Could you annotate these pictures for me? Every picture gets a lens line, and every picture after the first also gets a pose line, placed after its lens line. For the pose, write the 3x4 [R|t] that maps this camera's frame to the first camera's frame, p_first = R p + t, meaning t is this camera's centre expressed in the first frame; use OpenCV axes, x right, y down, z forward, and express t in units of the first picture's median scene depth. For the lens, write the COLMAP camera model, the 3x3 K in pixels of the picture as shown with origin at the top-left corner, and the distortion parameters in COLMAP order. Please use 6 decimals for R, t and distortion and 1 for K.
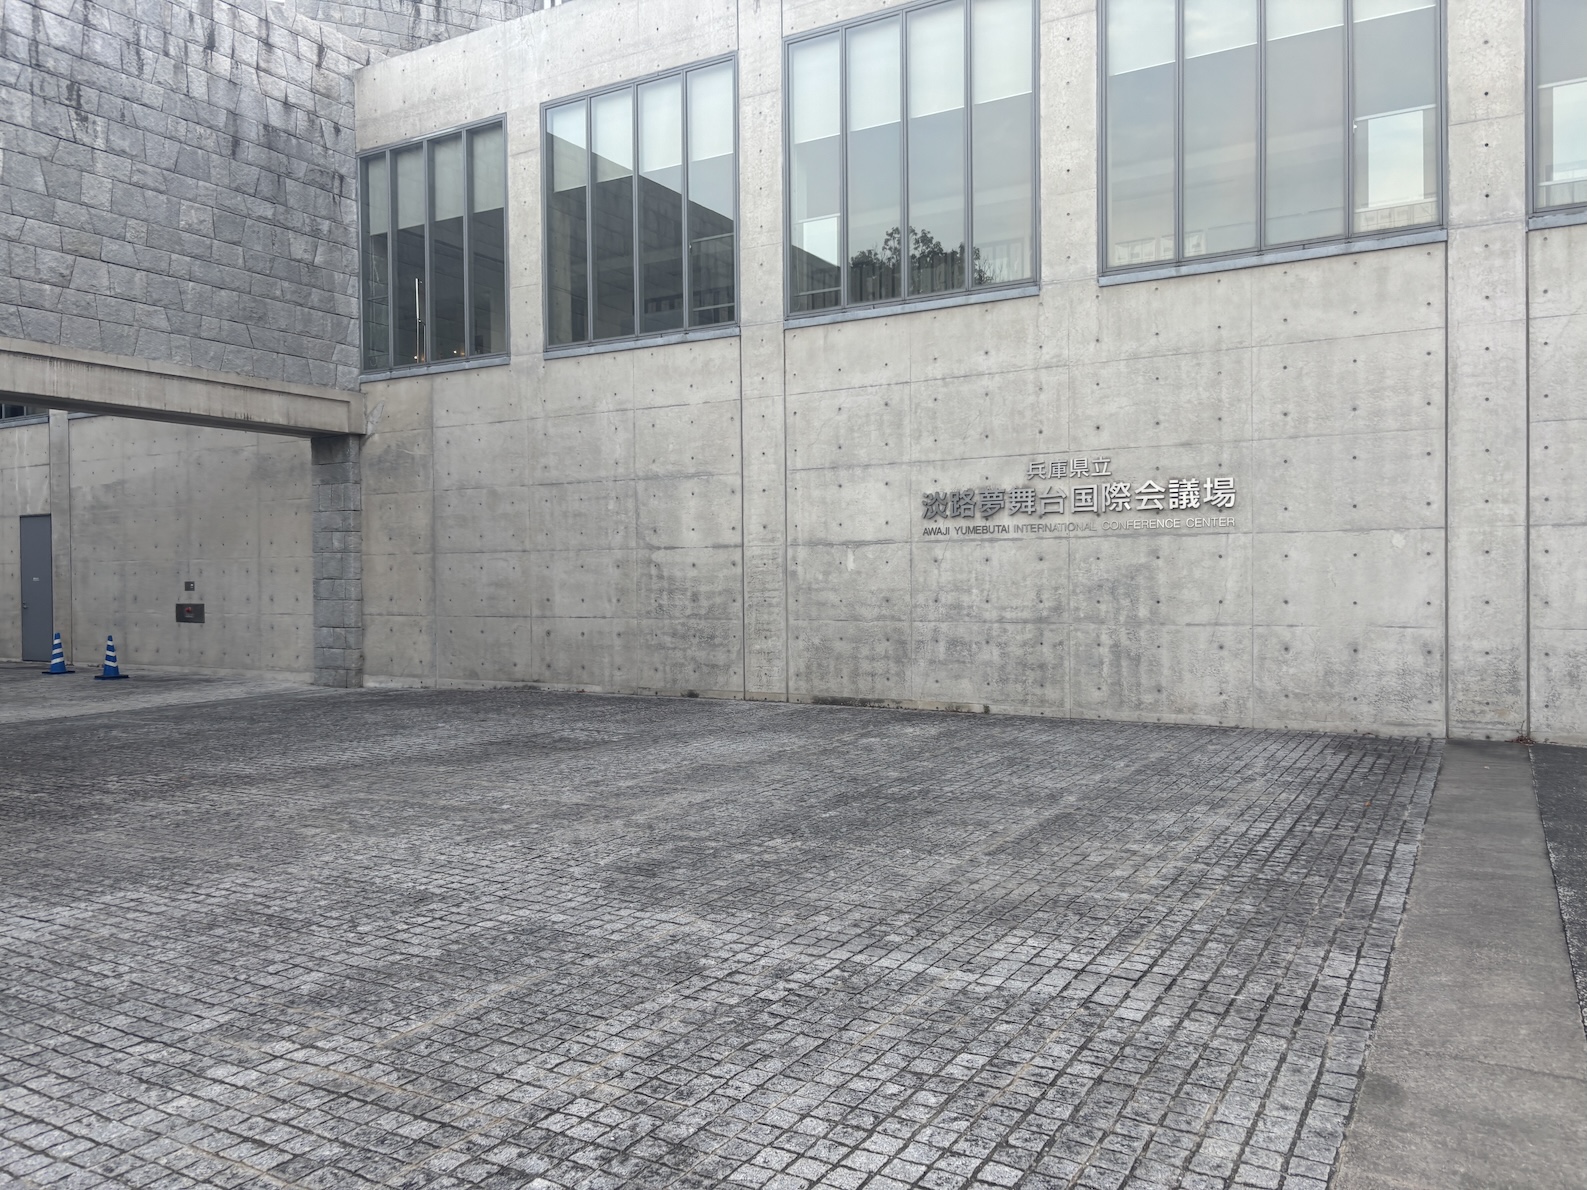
lens RADIAL K [[1202.2, 0, 793.5], [0, 1202.2, 595.0], [0, 0, 1]] dist [0.071465, -0.064987]
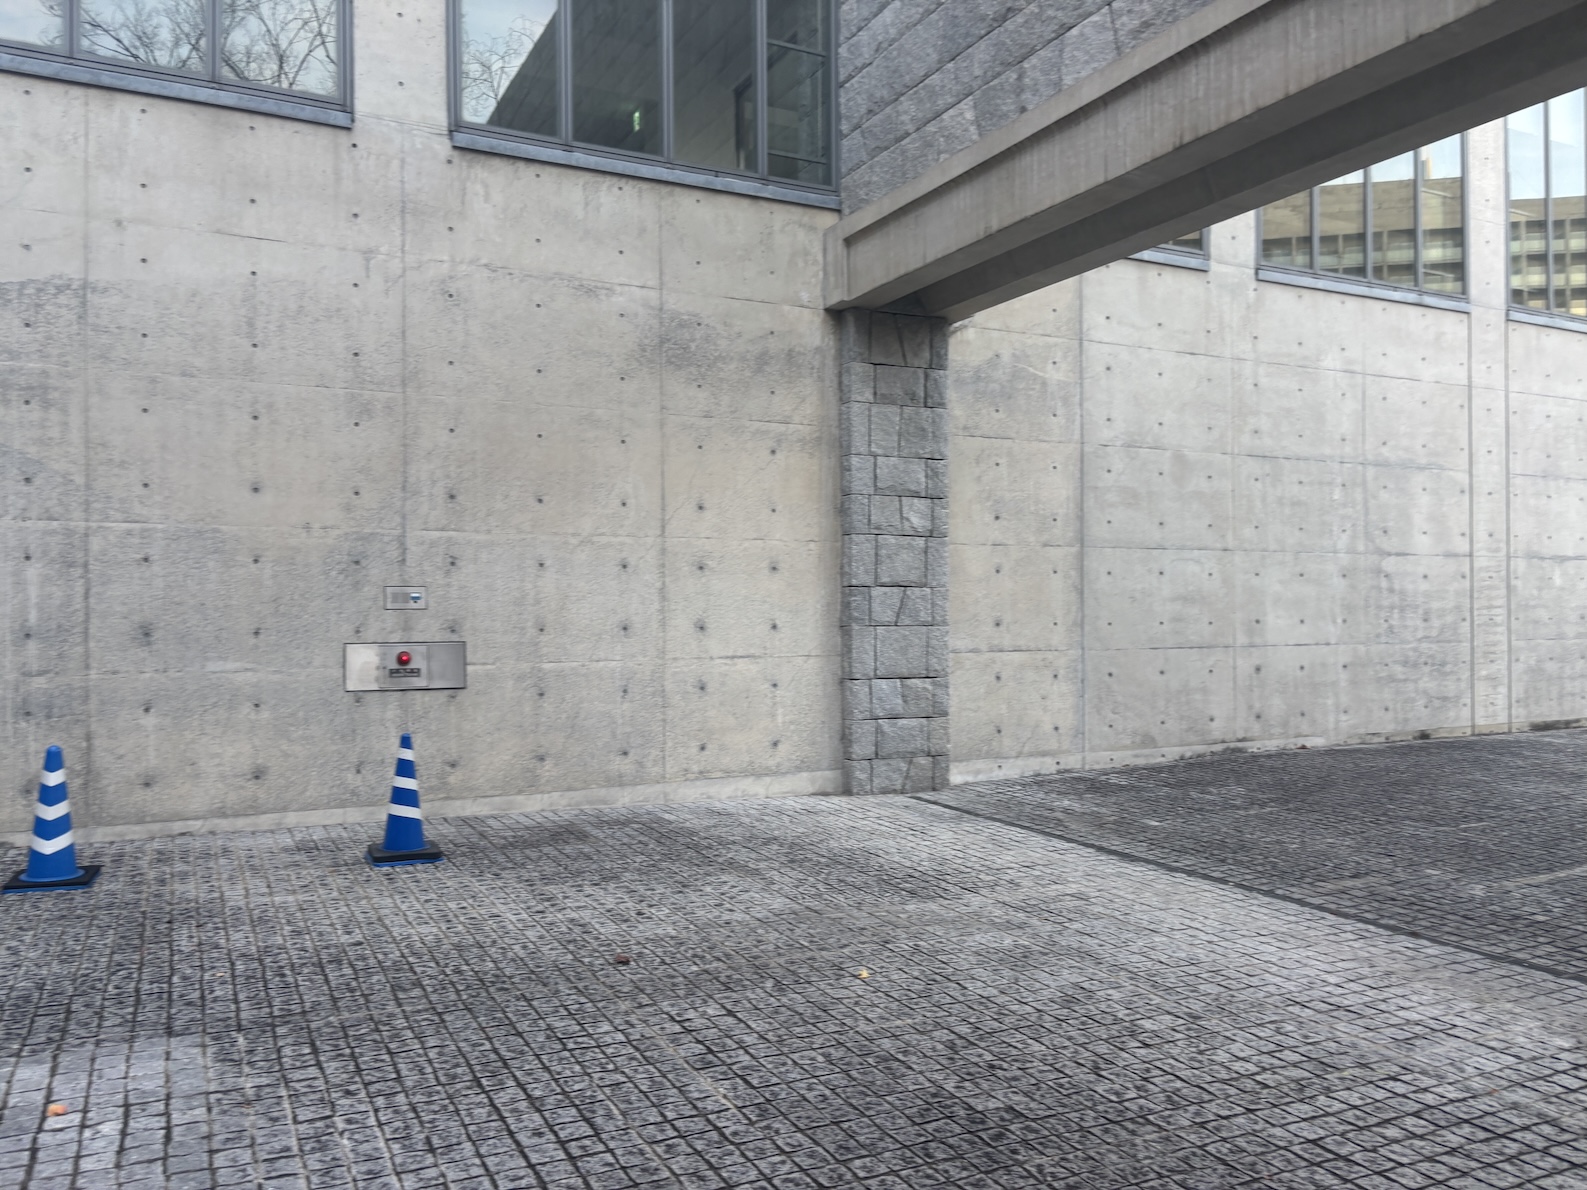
lens RADIAL K [[1202.2, 0, 793.5], [0, 1202.2, 595.0], [0, 0, 1]] dist [0.071465, -0.064987]
pose [[0.547253, 0.016983, 0.836795, -1.012668], [0.012809, 0.999507, -0.028662, 0.005947], [-0.836869, 0.026404, 0.546765, 0.906702]]
